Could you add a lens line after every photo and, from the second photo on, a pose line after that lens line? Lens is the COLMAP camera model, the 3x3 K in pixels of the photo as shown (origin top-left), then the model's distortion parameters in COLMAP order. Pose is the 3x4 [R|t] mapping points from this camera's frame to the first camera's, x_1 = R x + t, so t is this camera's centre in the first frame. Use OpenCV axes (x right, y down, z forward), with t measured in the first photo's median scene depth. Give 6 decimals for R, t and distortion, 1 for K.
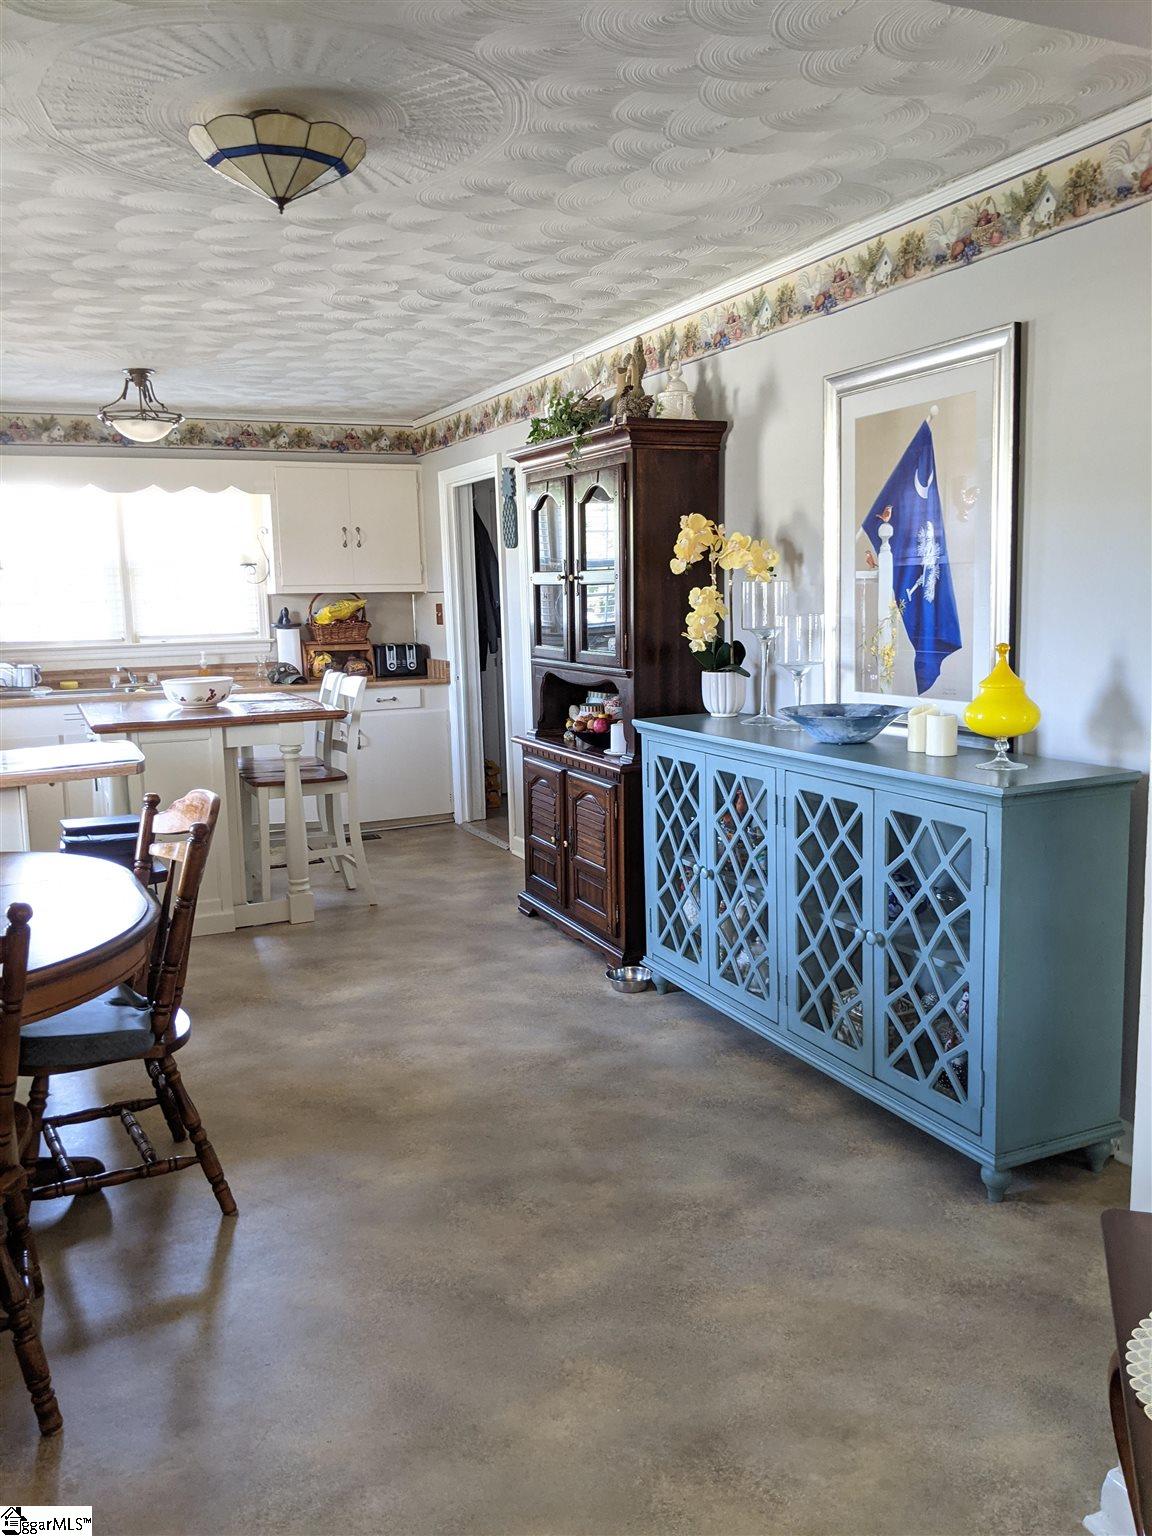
lens RADIAL K [[1227.9, 0, 555.4], [0, 1227.9, 773.5], [0, 0, 1]] dist [0.078849, -0.161435]
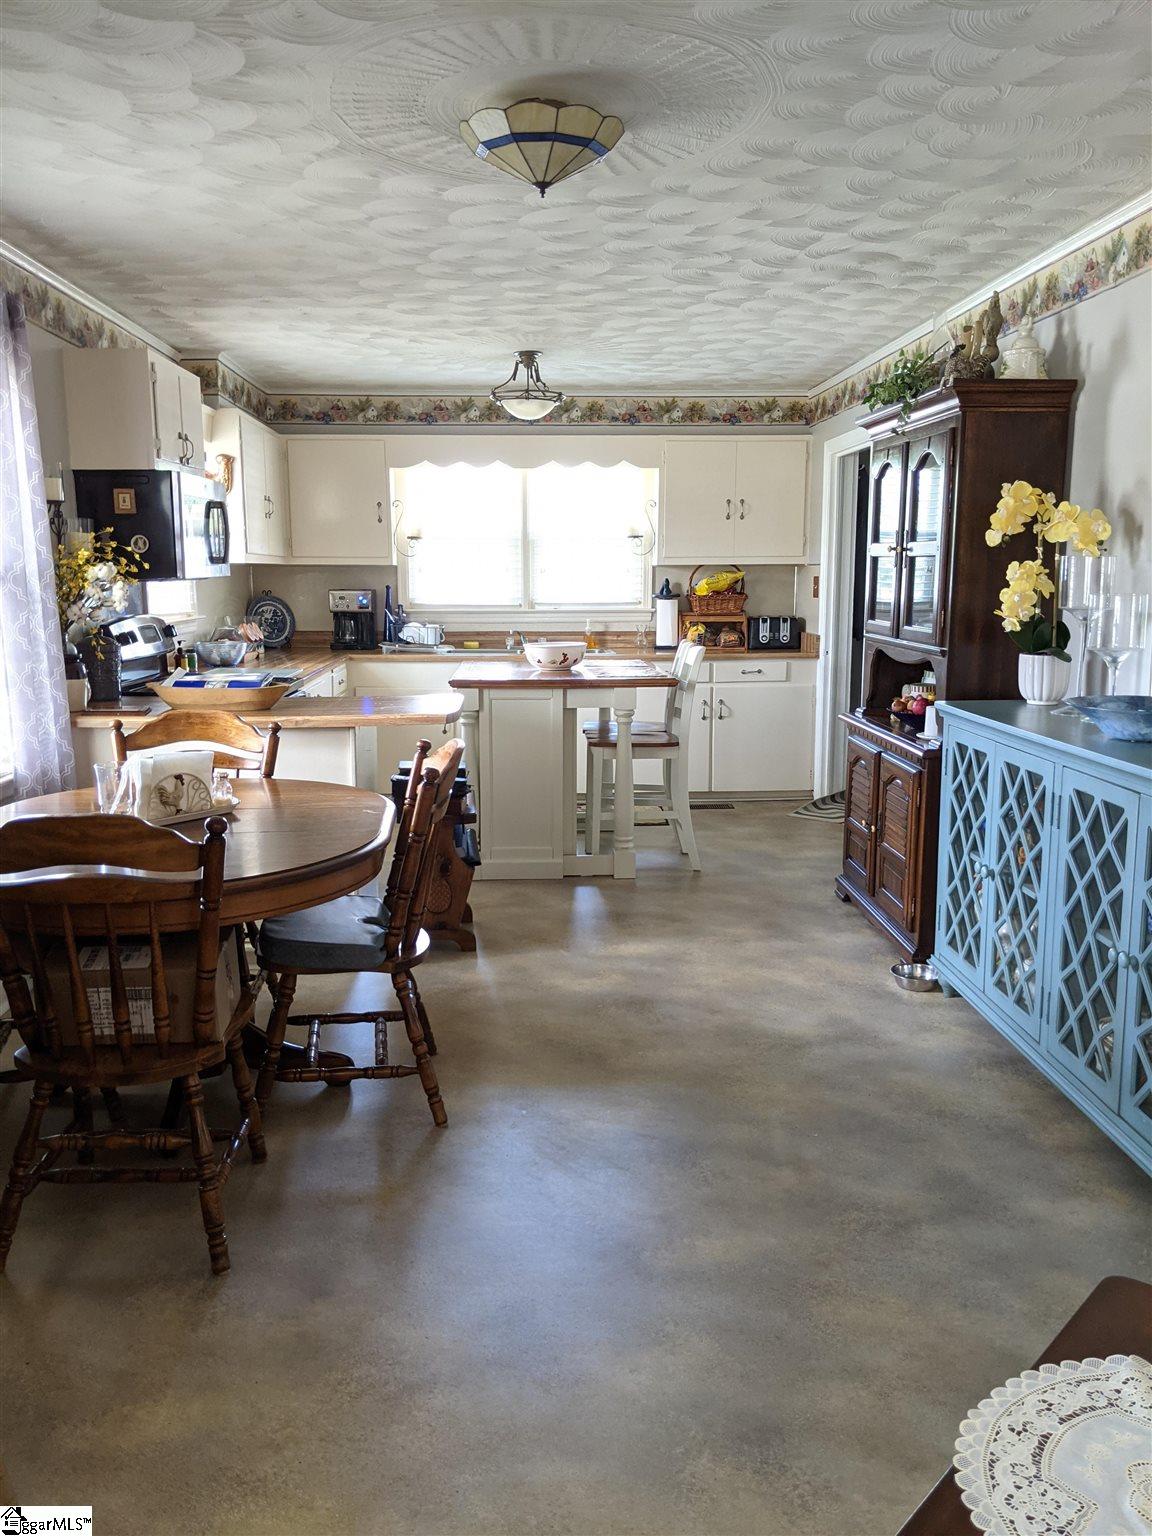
lens RADIAL K [[1227.9, 0, 555.4], [0, 1227.9, 773.5], [0, 0, 1]] dist [0.078849, -0.161435]
pose [[0.924411, 0.082488, -0.372370, 0.145145], [-0.075167, 0.996586, 0.034163, 0.000002], [0.373917, -0.003591, 0.927455, 0.015826]]
